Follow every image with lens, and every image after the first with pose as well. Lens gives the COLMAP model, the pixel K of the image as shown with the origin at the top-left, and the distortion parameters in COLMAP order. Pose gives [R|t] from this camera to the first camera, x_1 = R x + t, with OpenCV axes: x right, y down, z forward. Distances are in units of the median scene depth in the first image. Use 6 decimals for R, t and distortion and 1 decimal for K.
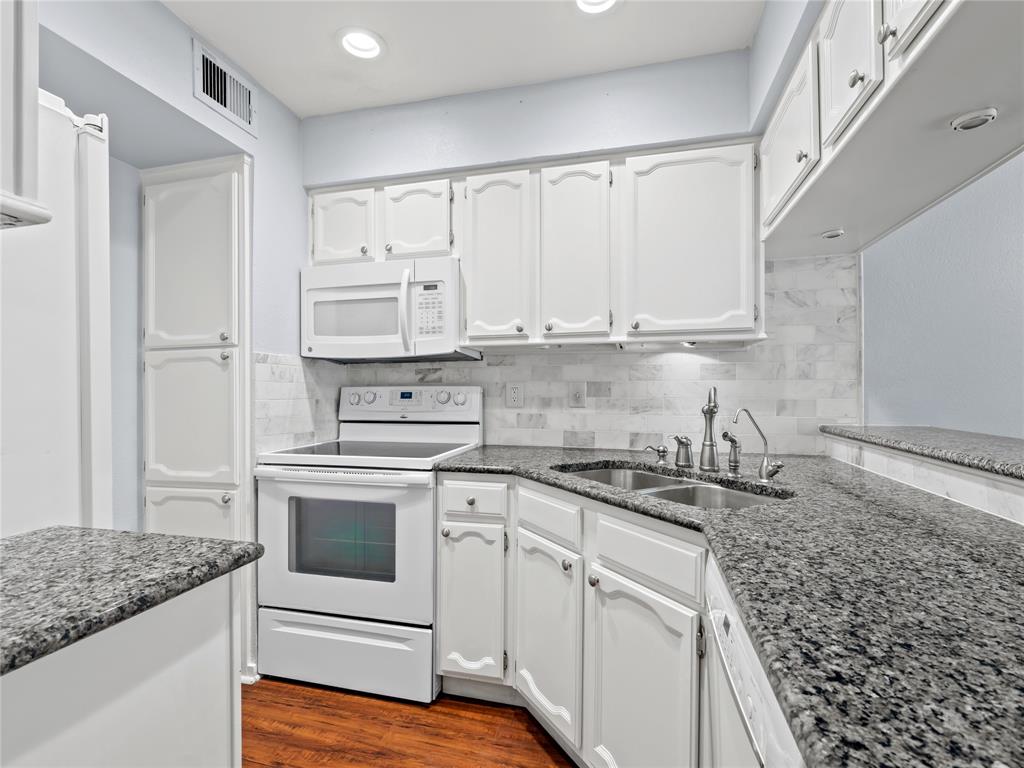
lens RADIAL K [[492.5, 0, 513.7], [0, 492.5, 390.3], [0, 0, 1]] dist [0.004099, -0.001183]
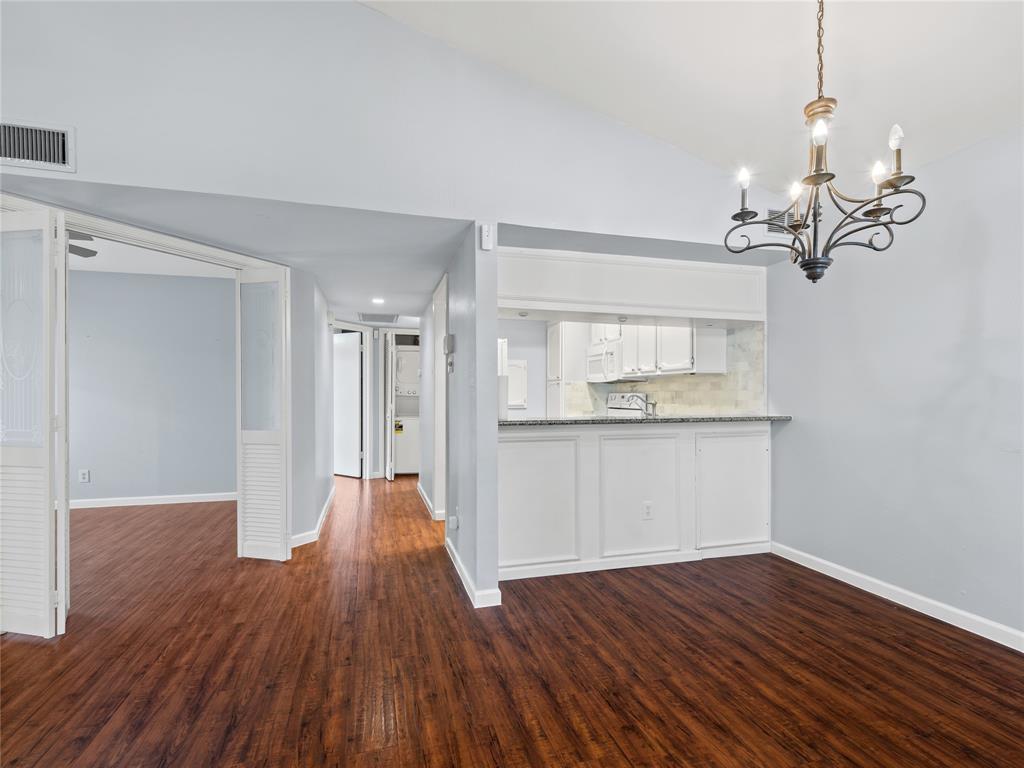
lens RADIAL K [[487.7, 0, 505.5], [0, 487.7, 398.9], [0, 0, 1]] dist [0.002031, 0.000162]
pose [[0.499432, 0.010294, -0.866292, 1.744093], [0.002316, 0.999910, 0.013217, -0.014495], [0.866350, -0.008607, 0.499363, -0.731724]]
